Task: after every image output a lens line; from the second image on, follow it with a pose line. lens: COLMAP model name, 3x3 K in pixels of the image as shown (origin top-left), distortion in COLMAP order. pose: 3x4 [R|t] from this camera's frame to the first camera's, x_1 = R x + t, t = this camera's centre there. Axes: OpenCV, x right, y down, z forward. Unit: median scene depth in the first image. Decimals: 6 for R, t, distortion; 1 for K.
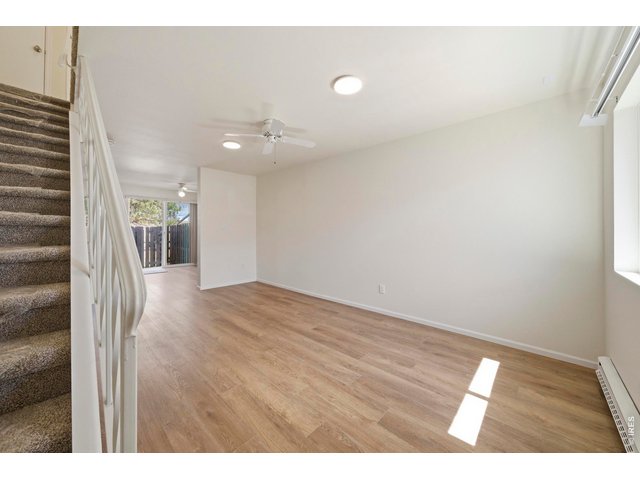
lens RADIAL K [[242.9, 0, 311.3], [0, 242.9, 229.7], [0, 0, 1]] dist [0.003809, 0.000696]
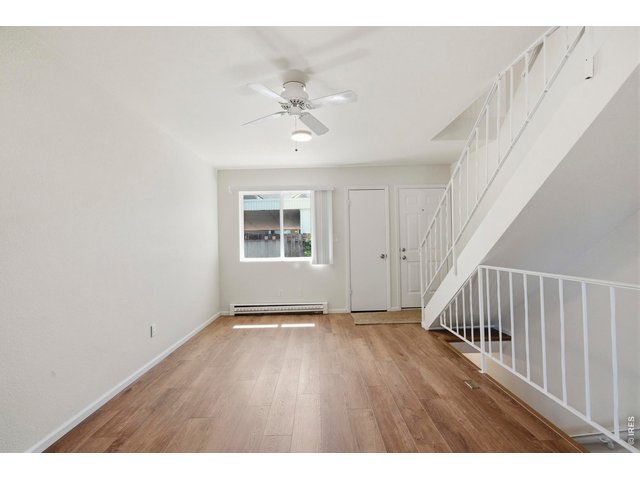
lens RADIAL K [[301.8, 0, 318.9], [0, 301.8, 239.7], [0, 0, 1]] dist [-0.035507, 0.000592]
pose [[-0.712134, 0.023425, 0.701653, -0.983278], [0.018712, 0.999721, -0.014385, 0.007832], [-0.701794, 0.002885, -0.712374, 1.914990]]
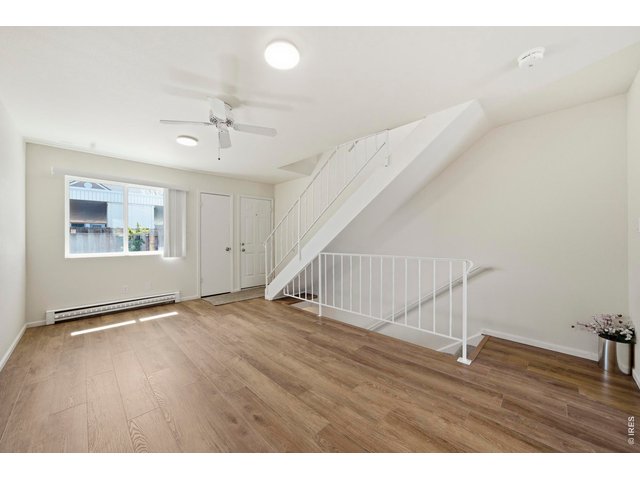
lens RADIAL K [[242.9, 0, 316.9], [0, 242.9, 238.0], [0, 0, 1]] dist [0.003809, 0.000696]
pose [[-0.999925, 0.004279, 0.011499, -0.609834], [0.004258, 0.999989, -0.001853, 0.009622], [-0.011507, -0.001804, -0.999932, 2.241591]]
